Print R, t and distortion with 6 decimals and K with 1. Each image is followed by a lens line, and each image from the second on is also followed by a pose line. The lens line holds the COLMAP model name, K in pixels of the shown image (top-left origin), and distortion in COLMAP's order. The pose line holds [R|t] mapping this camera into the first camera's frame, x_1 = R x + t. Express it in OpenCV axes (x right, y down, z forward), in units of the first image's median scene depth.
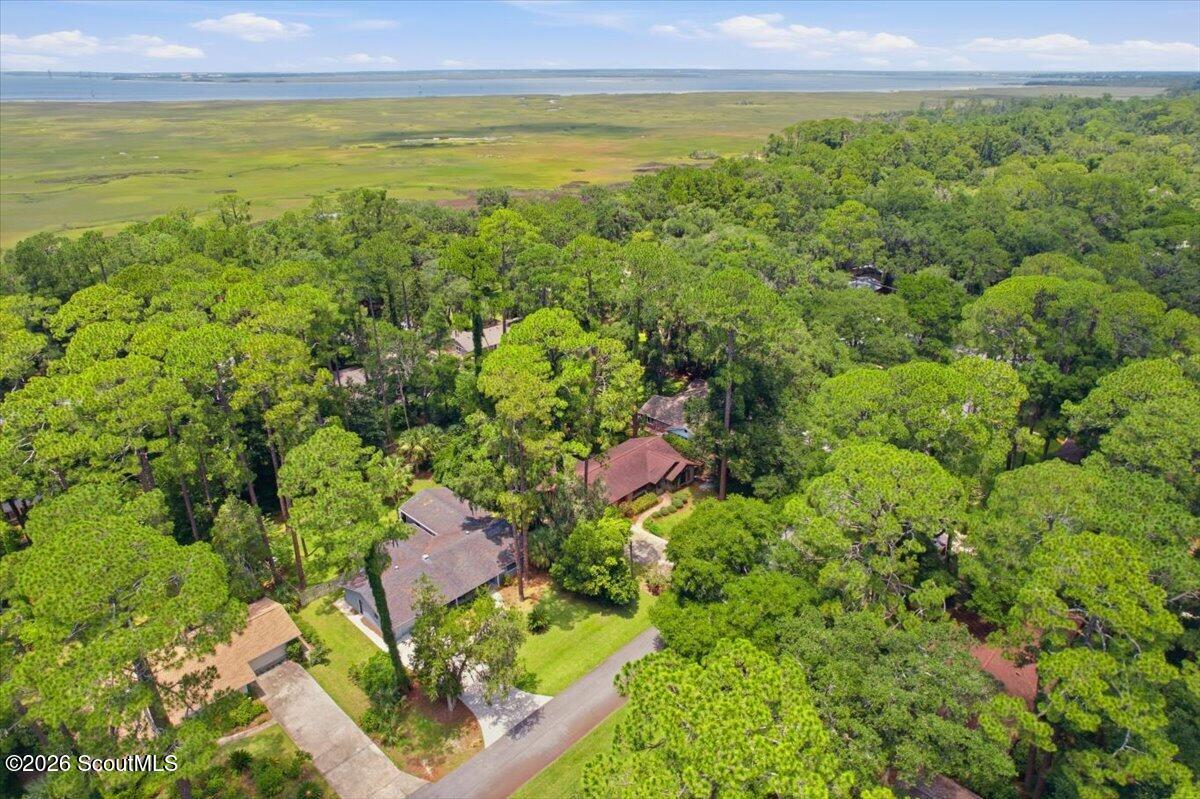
lens RADIAL K [[762.6, 0, 590.3], [0, 762.6, 403.8], [0, 0, 1]] dist [-0.066020, 0.059819]
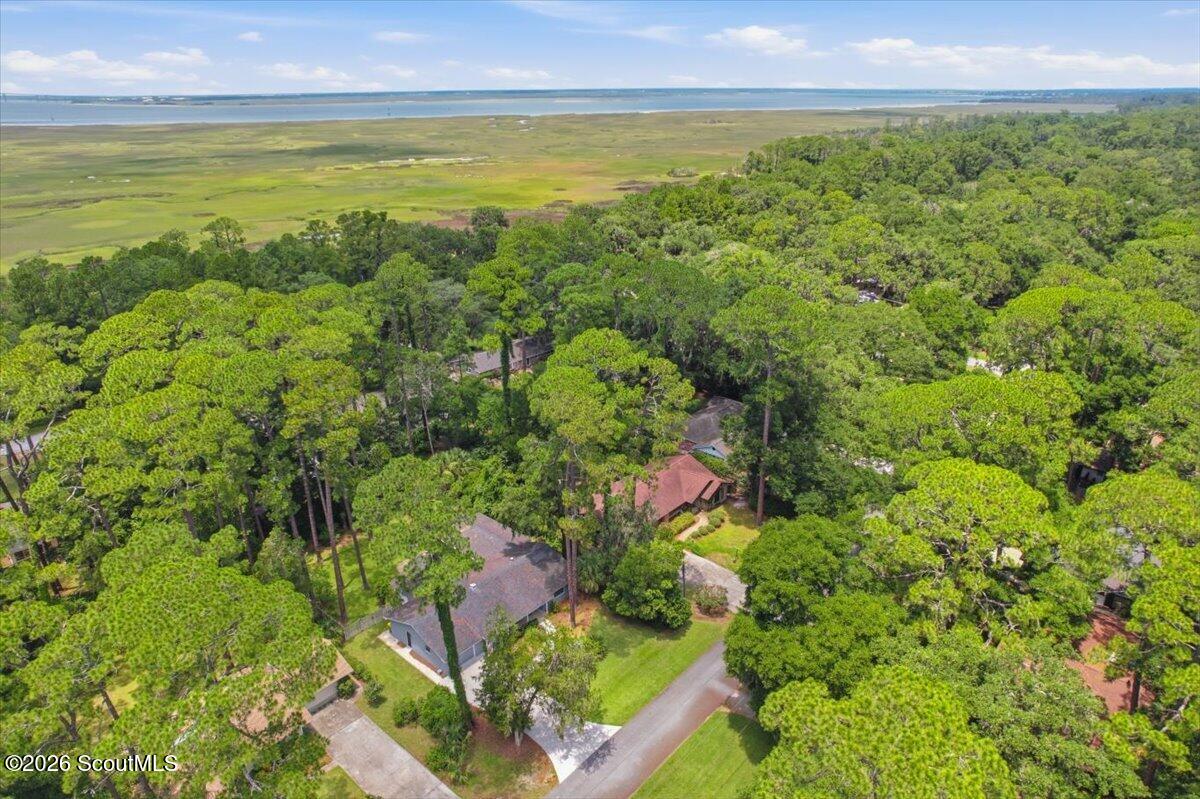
lens RADIAL K [[762.6, 0, 590.3], [0, 762.6, 403.8], [0, 0, 1]] dist [-0.066020, 0.059819]
pose [[0.999057, -0.021603, 0.037651, -0.086743], [0.022461, 0.999494, -0.022524, -0.005018], [-0.037145, 0.023348, 0.999037, 0.015552]]
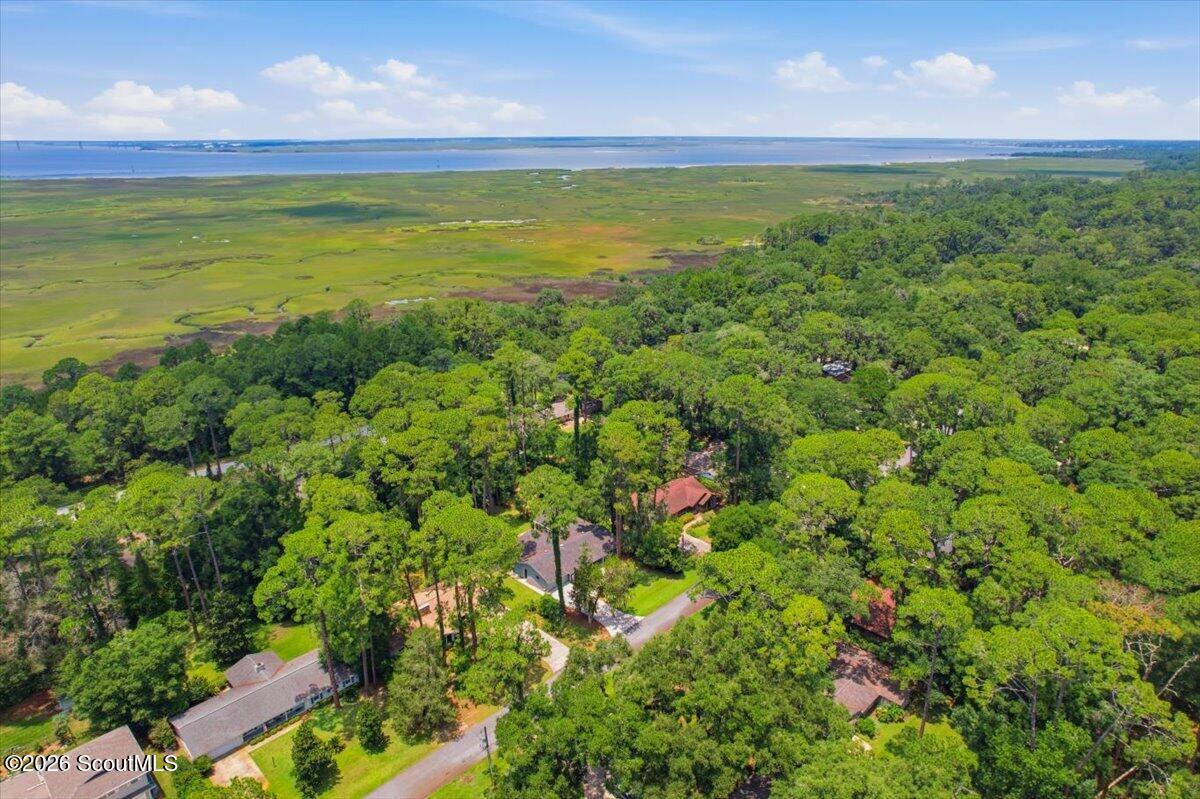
lens RADIAL K [[762.6, 0, 590.3], [0, 762.6, 403.8], [0, 0, 1]] dist [-0.066020, 0.059819]
pose [[0.999991, 0.000863, -0.004126, -0.128541], [-0.001173, 0.997137, -0.075602, 0.013007], [0.004049, 0.075606, 0.997130, -0.630417]]
